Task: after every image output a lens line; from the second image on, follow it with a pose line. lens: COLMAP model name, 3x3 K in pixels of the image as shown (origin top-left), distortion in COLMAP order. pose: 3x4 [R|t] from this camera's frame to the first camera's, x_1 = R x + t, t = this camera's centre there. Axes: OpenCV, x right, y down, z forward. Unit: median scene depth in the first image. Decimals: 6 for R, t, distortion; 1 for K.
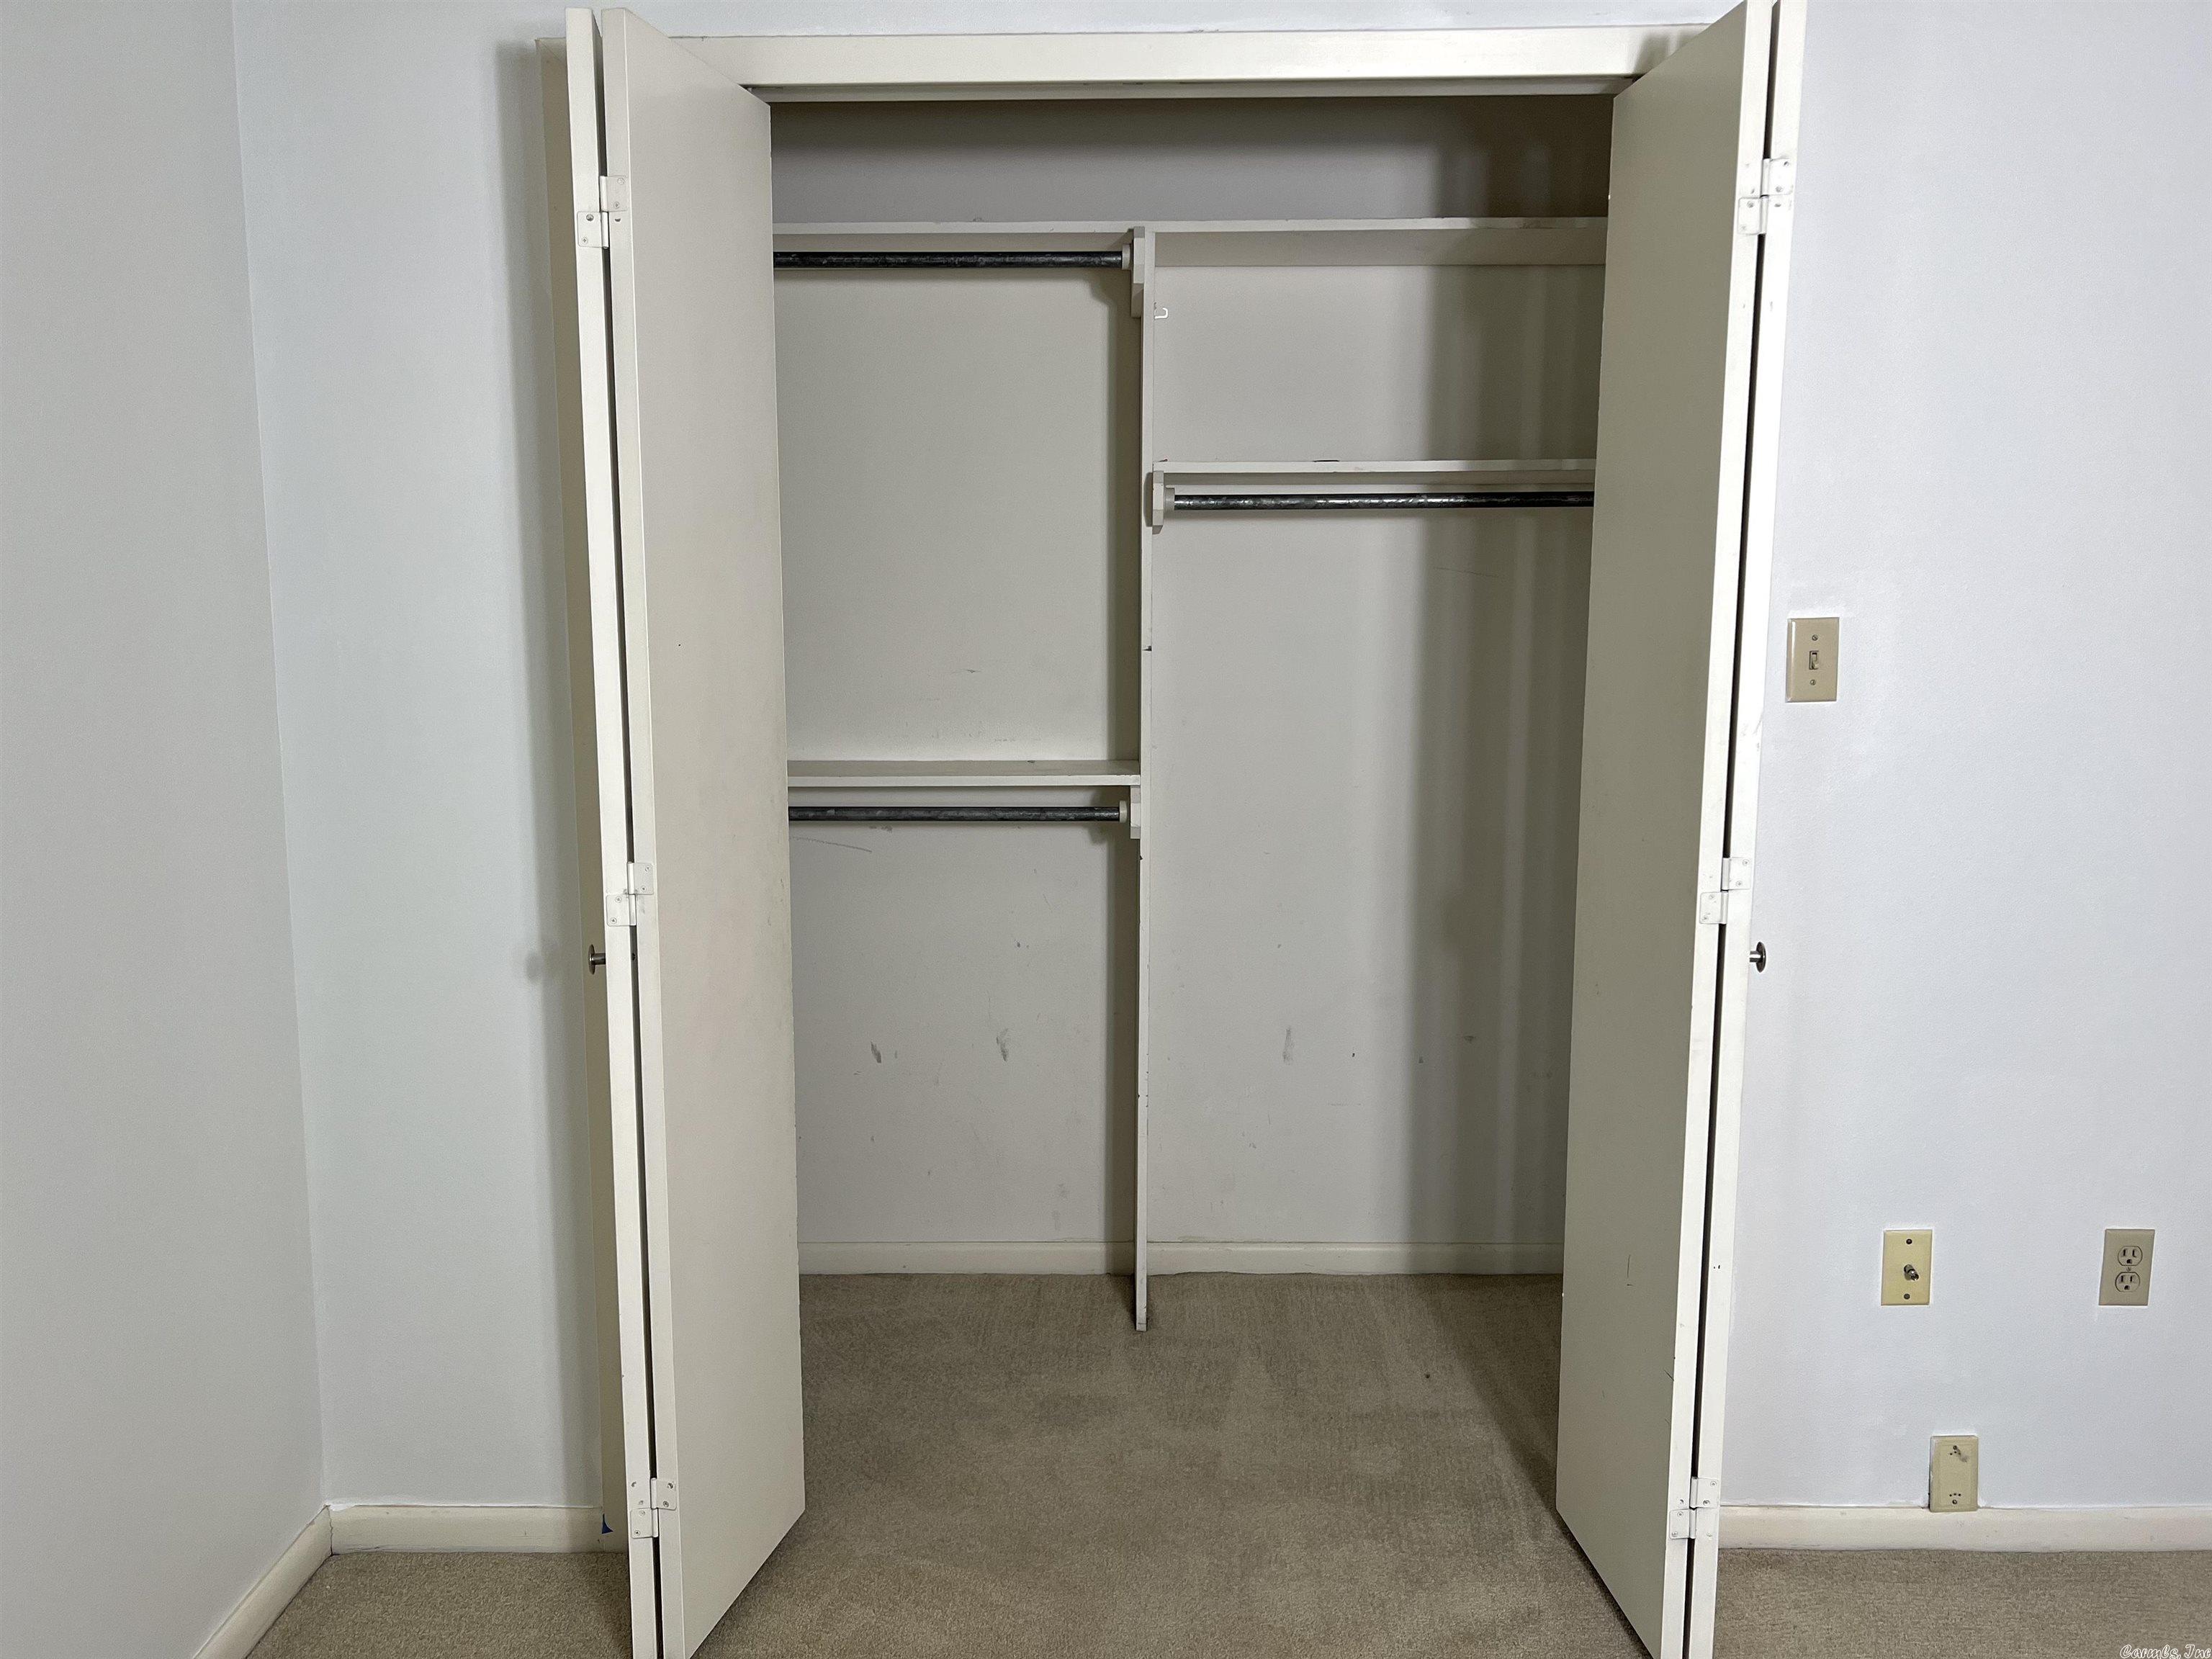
lens RADIAL K [[1670.8, 0, 1106.3], [0, 1670.8, 829.8], [0, 0, 1]] dist [0.027805, -0.037674]
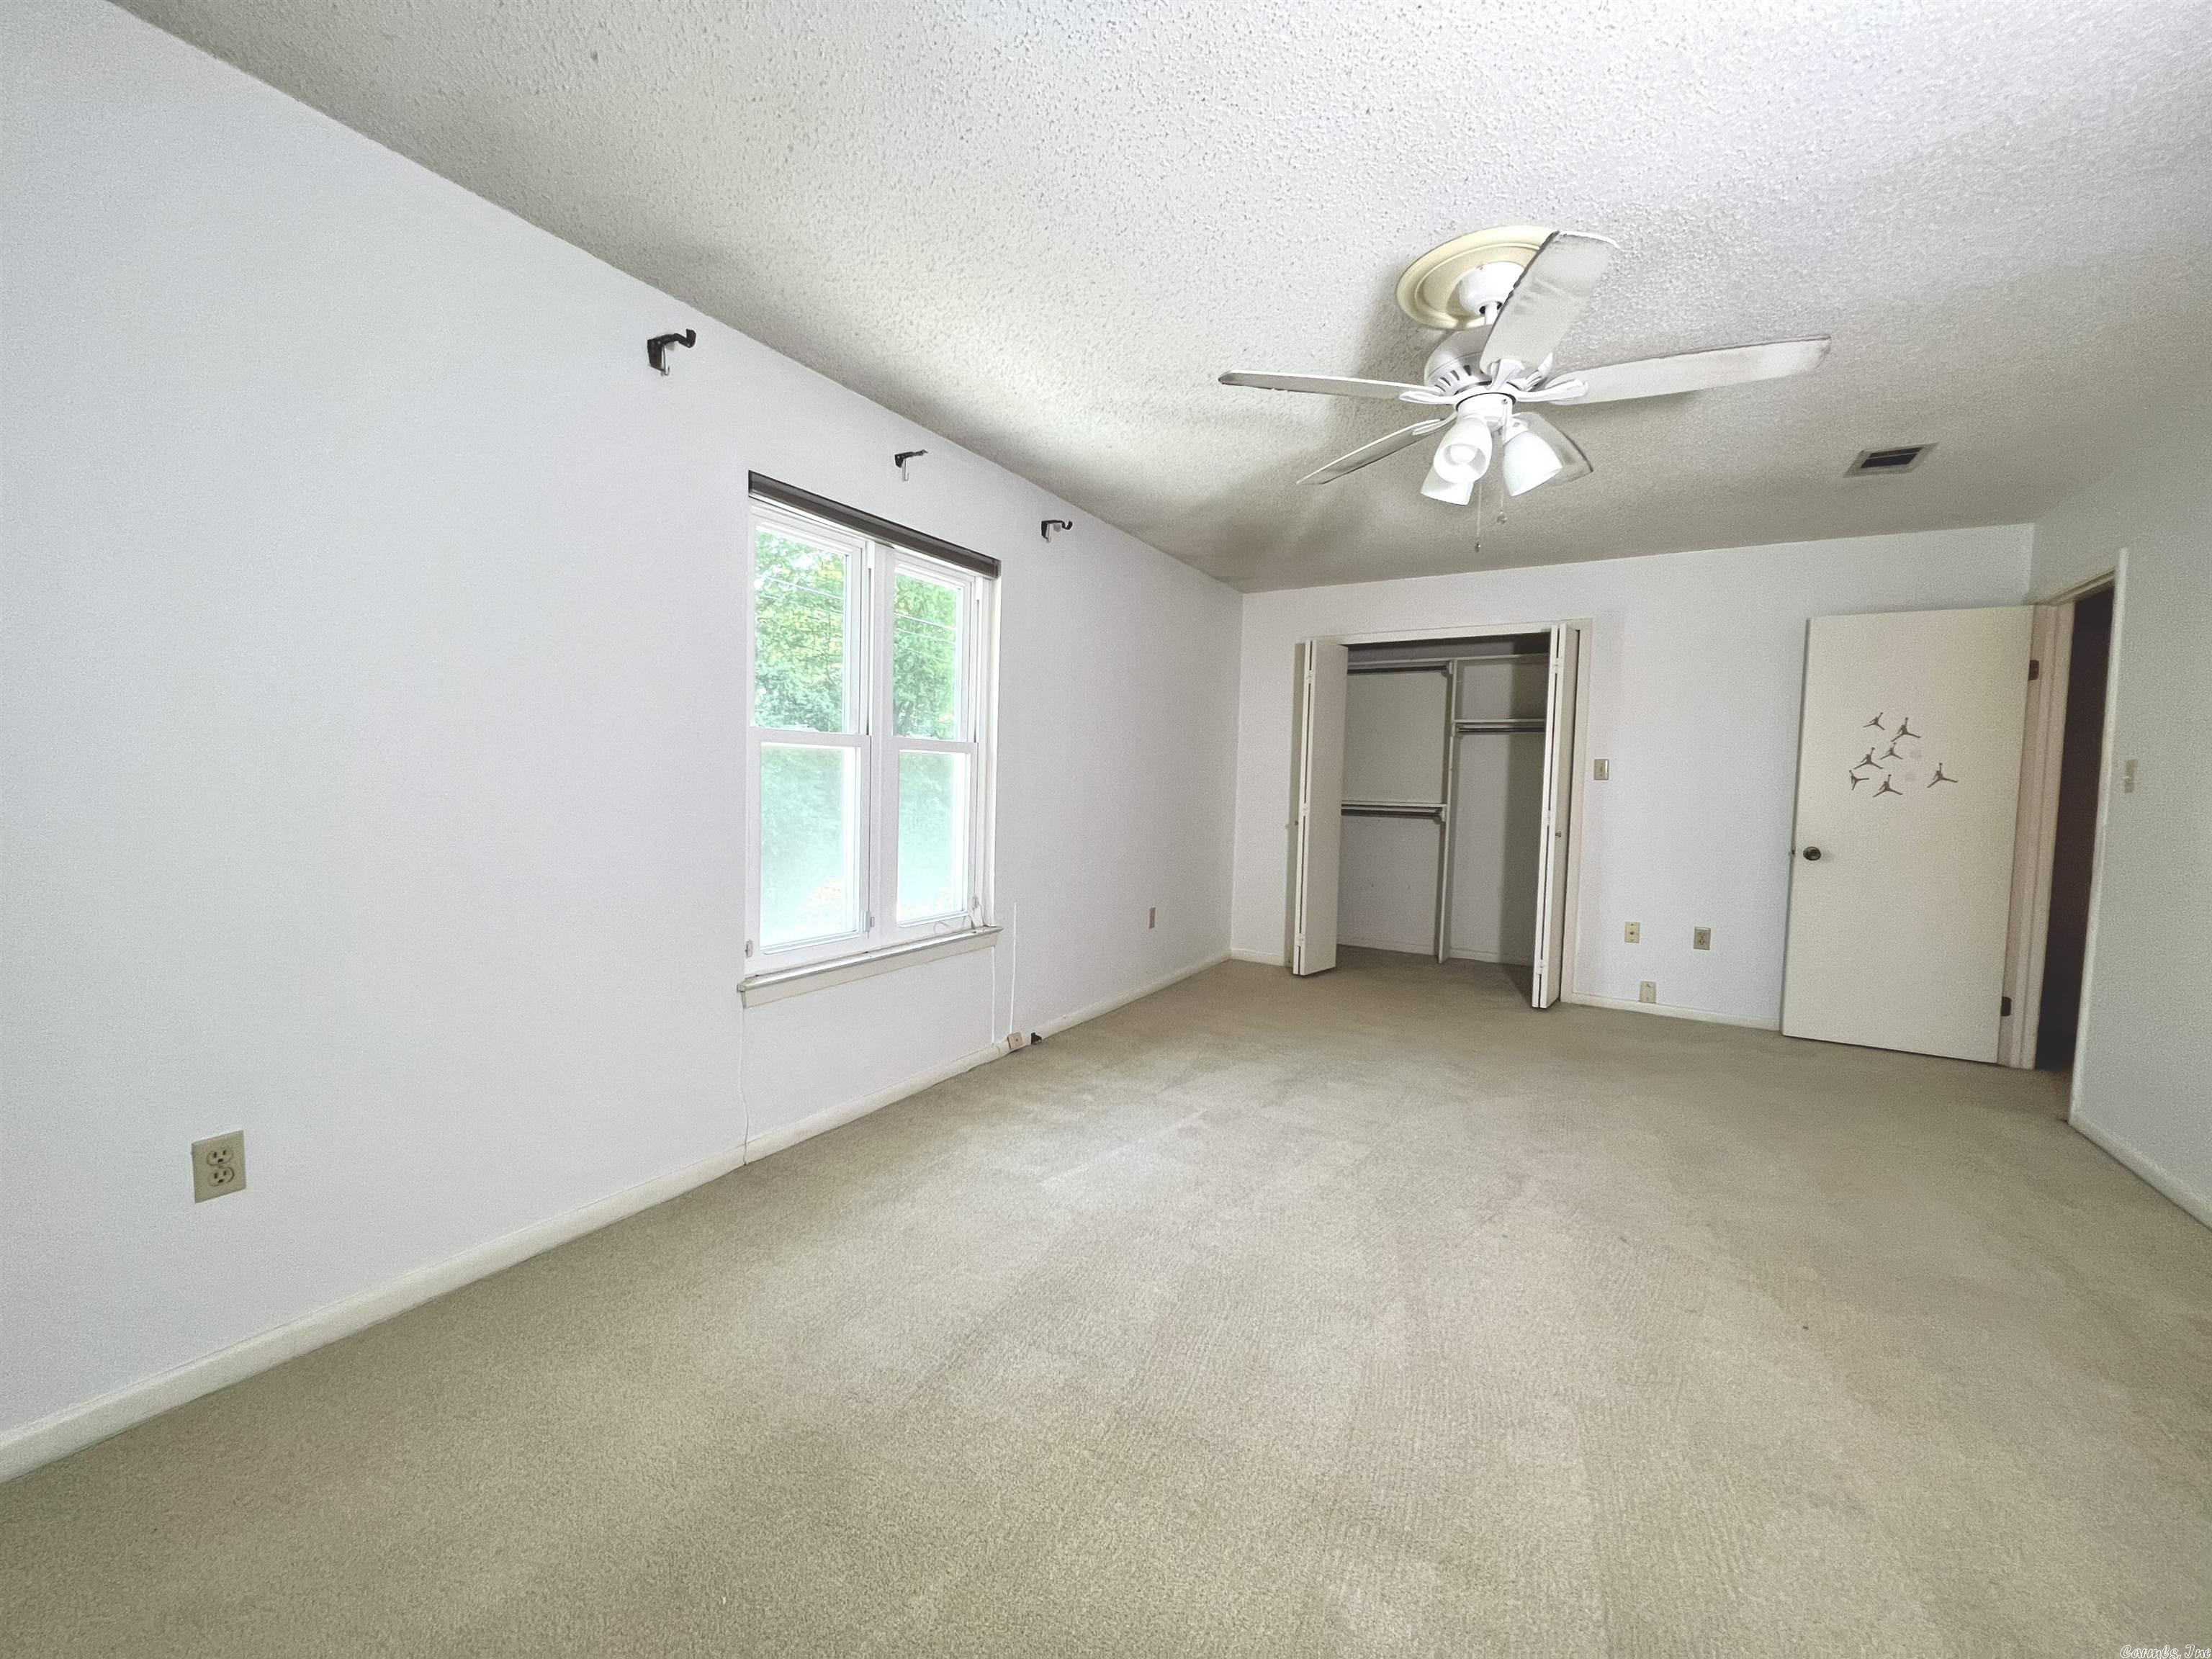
lens RADIAL K [[883.3, 0, 1107.5], [0, 883.3, 819.3], [0, 0, 1]] dist [-0.001840, 0.000684]
pose [[0.864887, 0.045292, -0.499919, 0.441374], [-0.090357, 0.993700, -0.066295, 0.248348], [0.493767, 0.102509, 0.863531, -1.308180]]
